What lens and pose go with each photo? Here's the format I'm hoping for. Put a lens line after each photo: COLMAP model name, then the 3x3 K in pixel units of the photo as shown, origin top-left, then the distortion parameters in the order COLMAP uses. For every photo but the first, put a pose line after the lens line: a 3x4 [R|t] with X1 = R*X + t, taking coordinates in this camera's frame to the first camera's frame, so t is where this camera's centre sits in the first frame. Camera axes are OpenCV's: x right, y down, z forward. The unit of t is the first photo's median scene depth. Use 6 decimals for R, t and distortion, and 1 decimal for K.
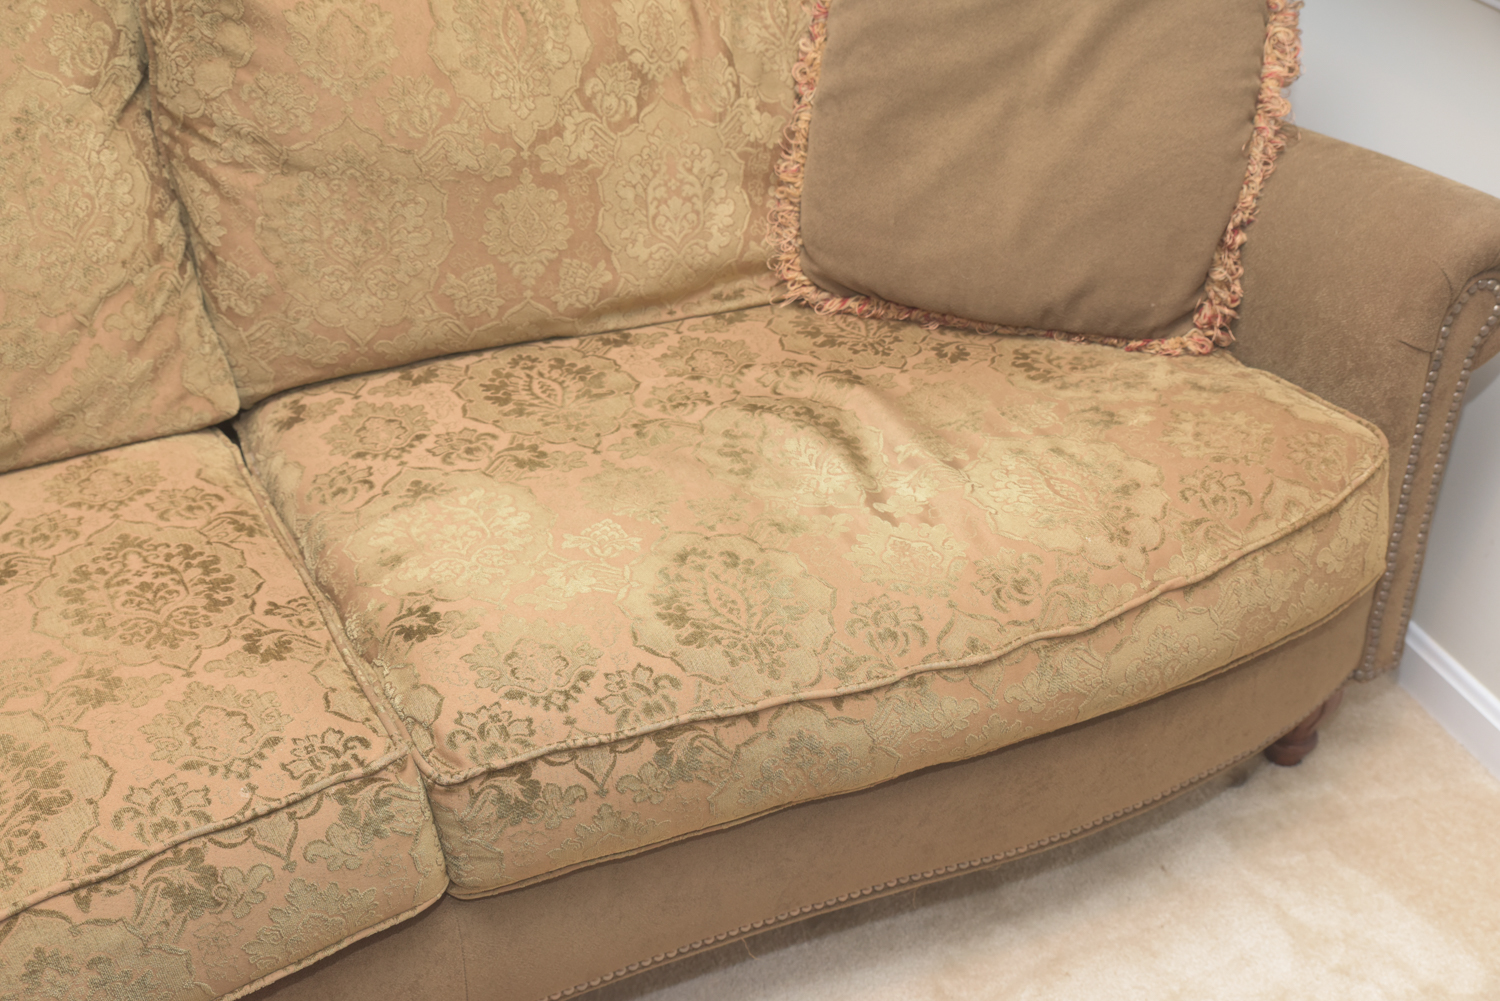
lens RADIAL K [[1725.5, 0, 750.0], [0, 1725.5, 500.5], [0, 0, 1]] dist [-0.014622, 0.165173]
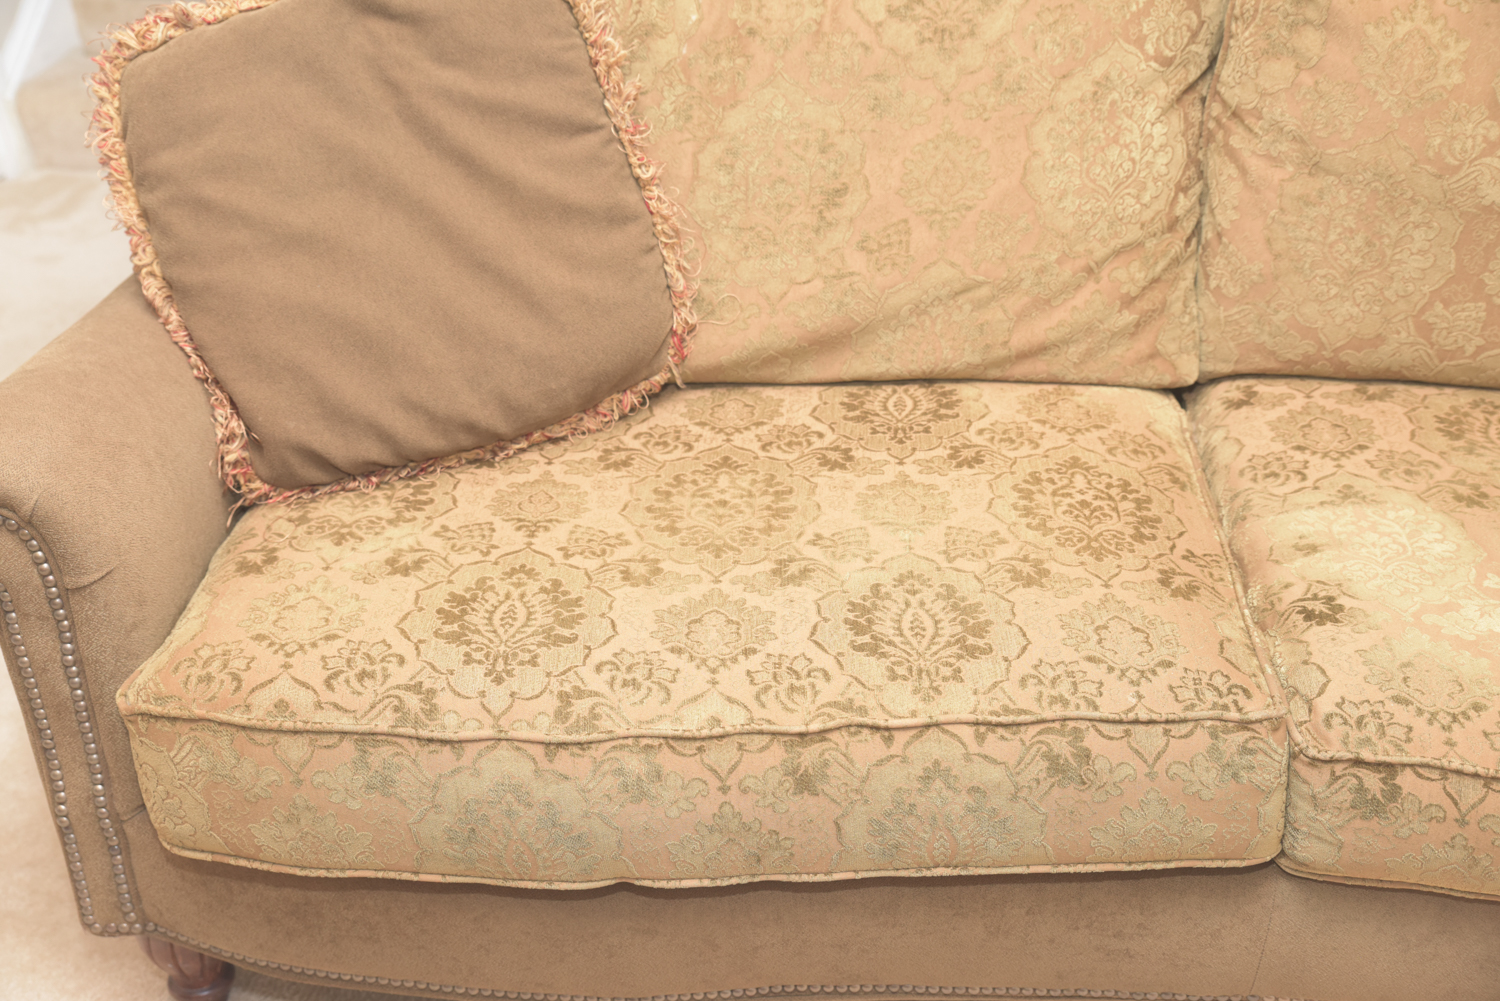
lens RADIAL K [[1725.5, 0, 750.0], [0, 1725.5, 500.5], [0, 0, 1]] dist [-0.014622, 0.165173]
pose [[0.849594, 0.276142, -0.449373, -0.033938], [-0.287335, 0.956786, 0.044709, 0.059920], [0.442300, 0.091136, 0.892225, -0.089590]]
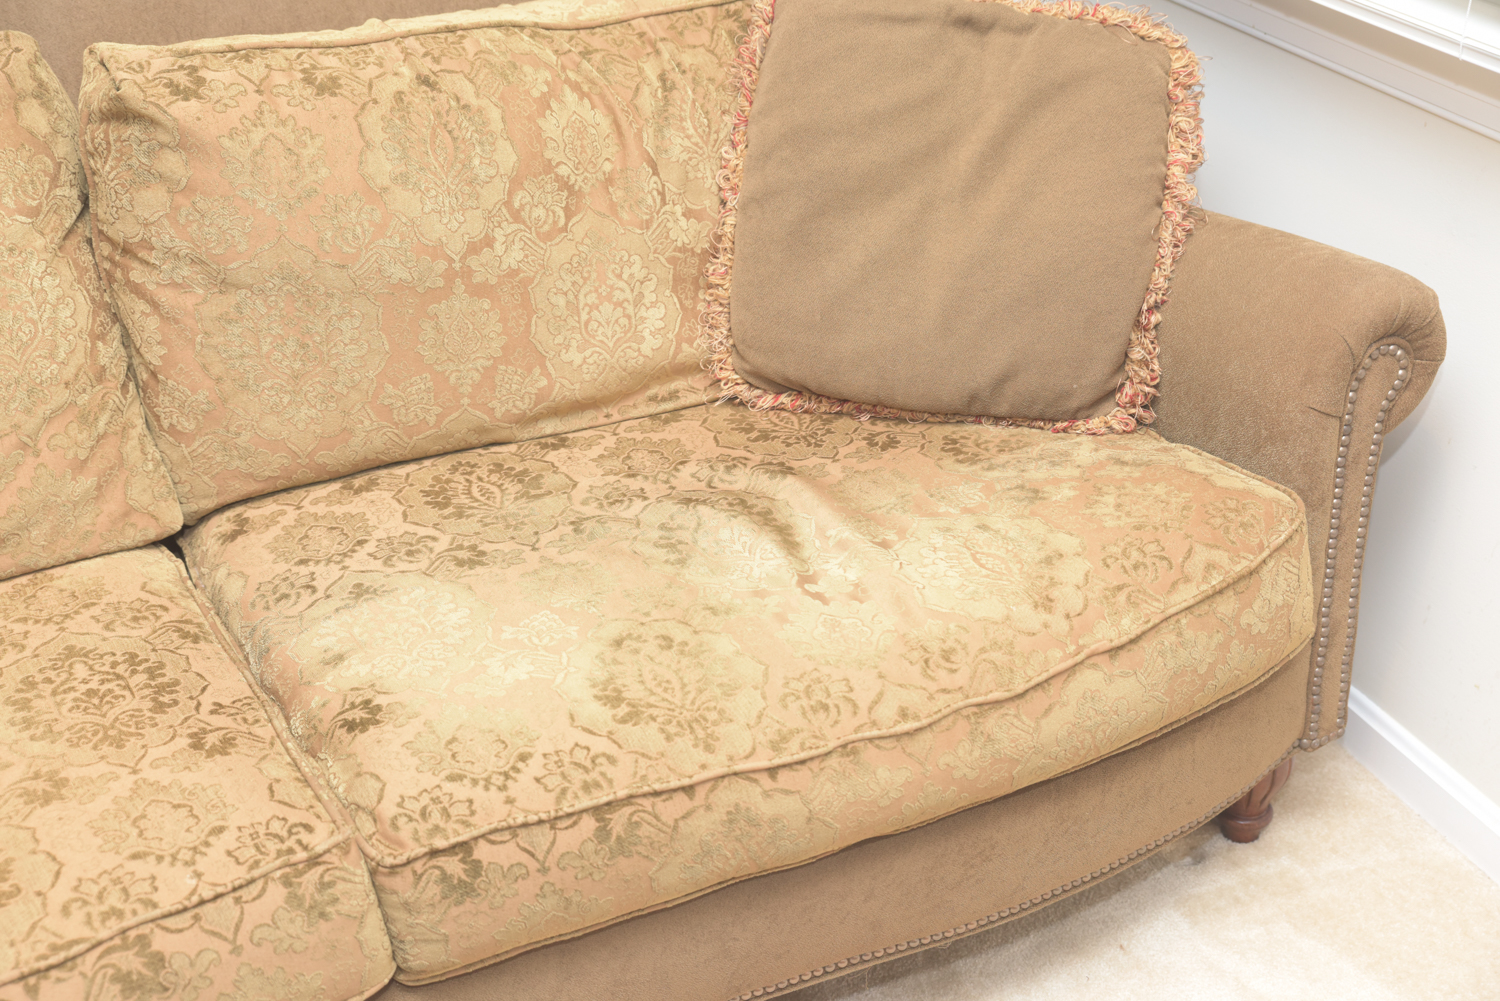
lens RADIAL K [[1817.9, 0, 750.0], [0, 1817.9, 500.5], [0, 0, 1]] dist [-0.003708, 0.183717]
pose [[0.999026, -0.042896, 0.010331, 0.032124], [0.043598, 0.995712, -0.081585, 0.041454], [-0.006787, 0.081956, 0.996613, -0.085518]]
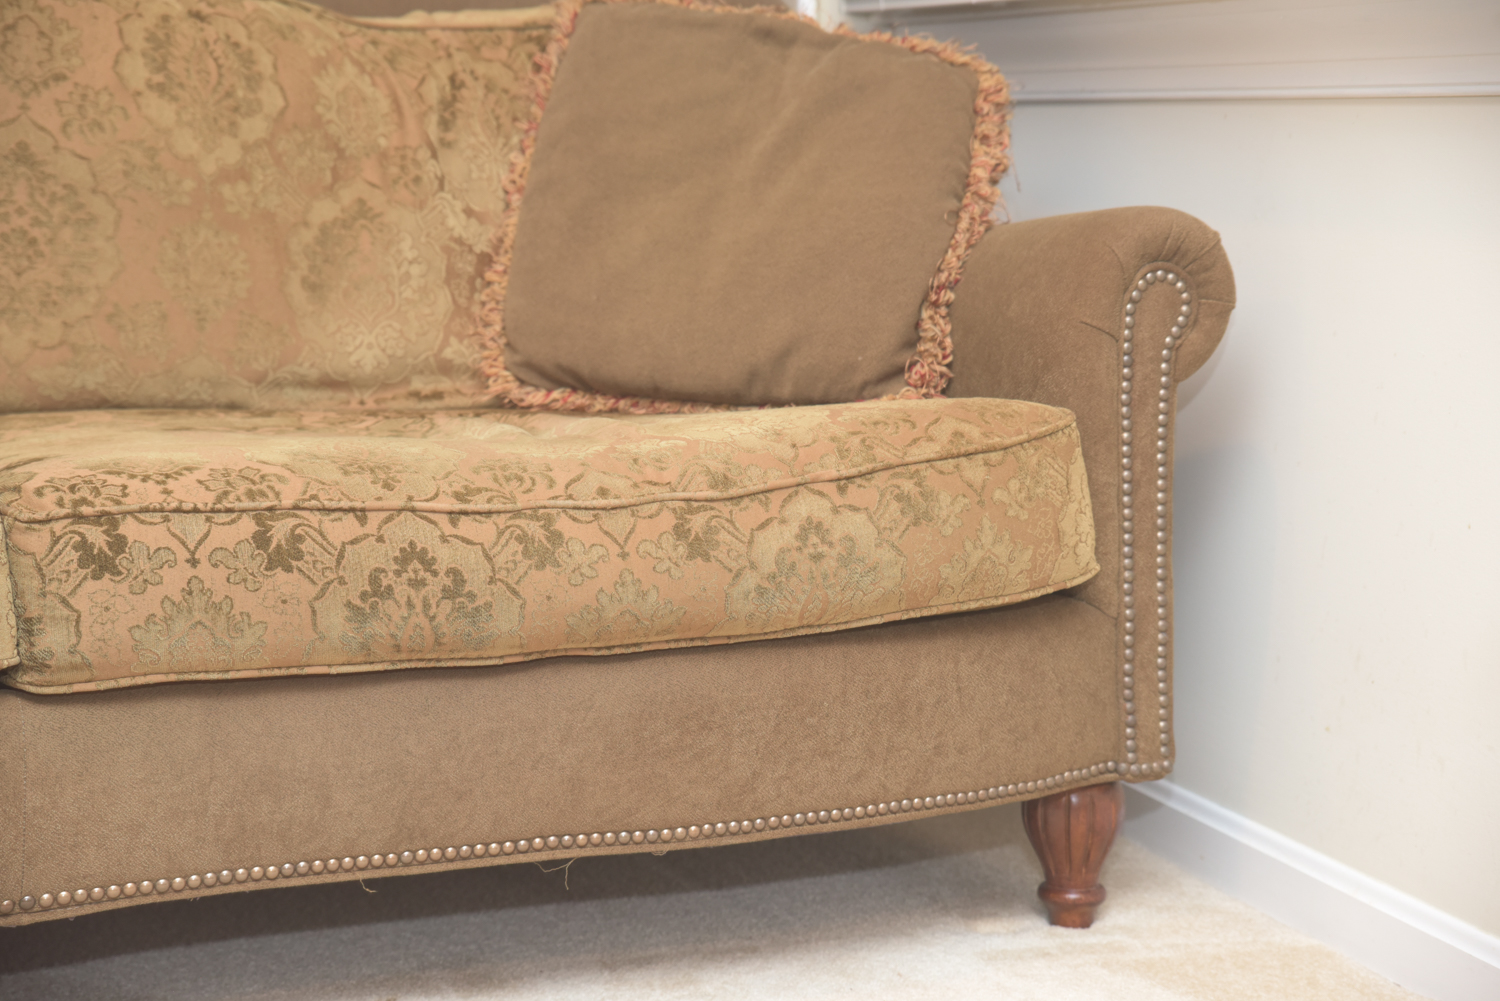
lens RADIAL K [[2636.4, 0, 750.0], [0, 2636.4, 500.5], [0, 0, 1]] dist [0.146193, 0.259150]
pose [[0.999973, 0.006749, 0.002790, 0.205909], [-0.004712, 0.888198, -0.459436, 0.761861], [-0.005579, 0.459411, 0.888206, -0.313848]]
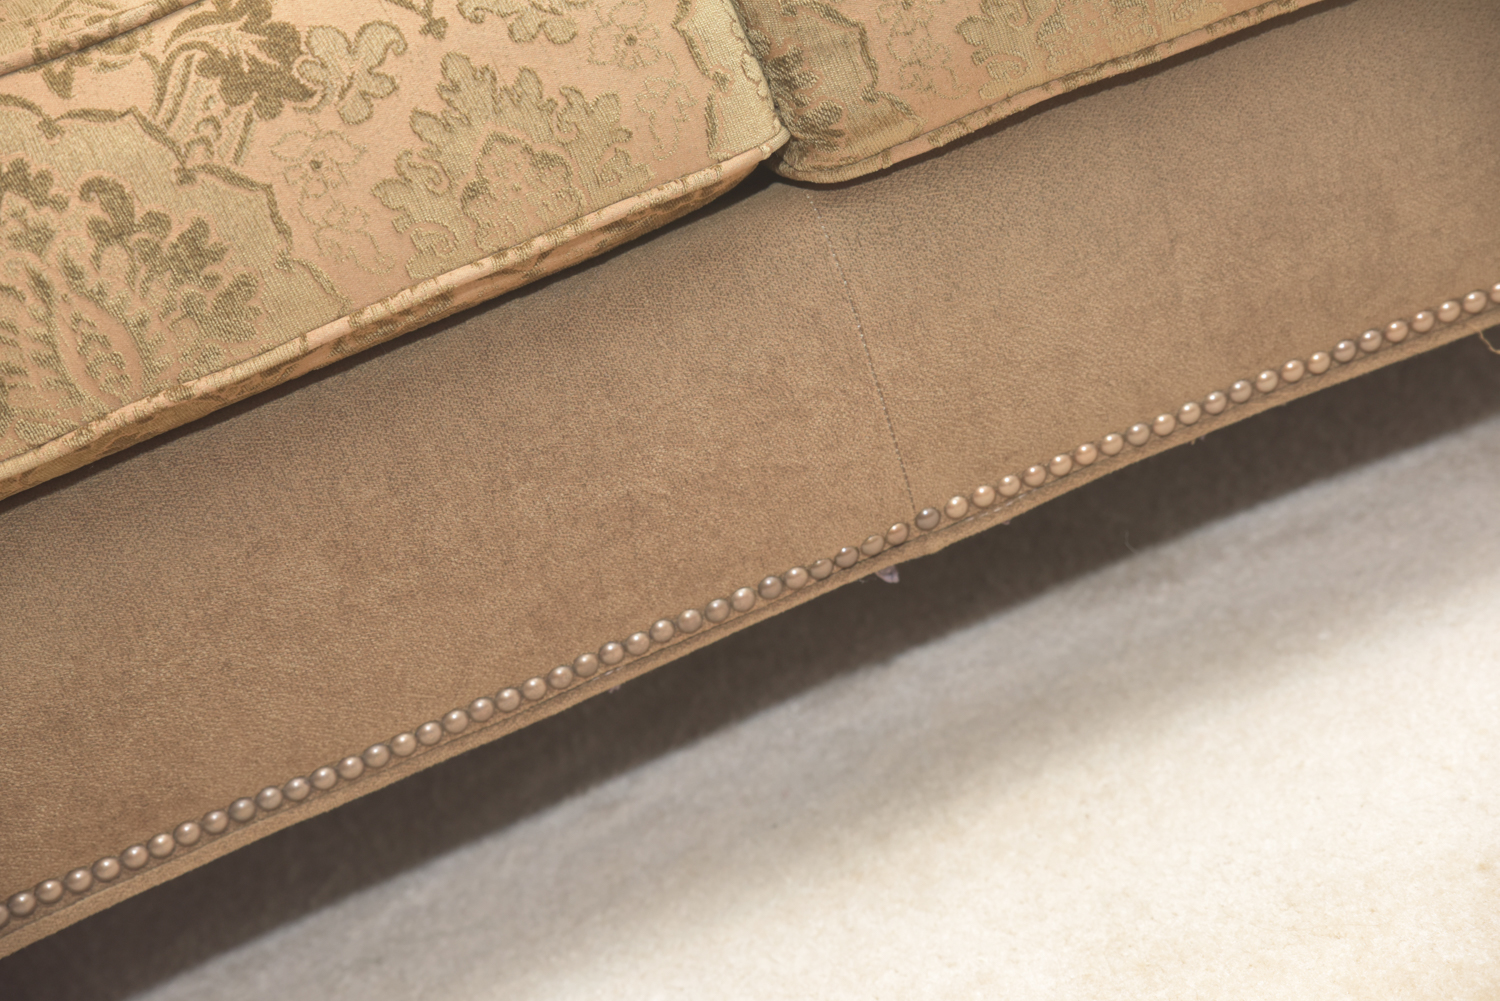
lens RADIAL K [[2663.3, 0, 750.0], [0, 2663.3, 500.5], [0, 0, 1]] dist [0.123845, 0.307984]
pose [[0.917263, -0.187625, -0.351321, 0.071067], [0.134348, 0.976148, -0.170548, 0.434958], [0.374940, 0.109238, 0.920591, 0.256222]]
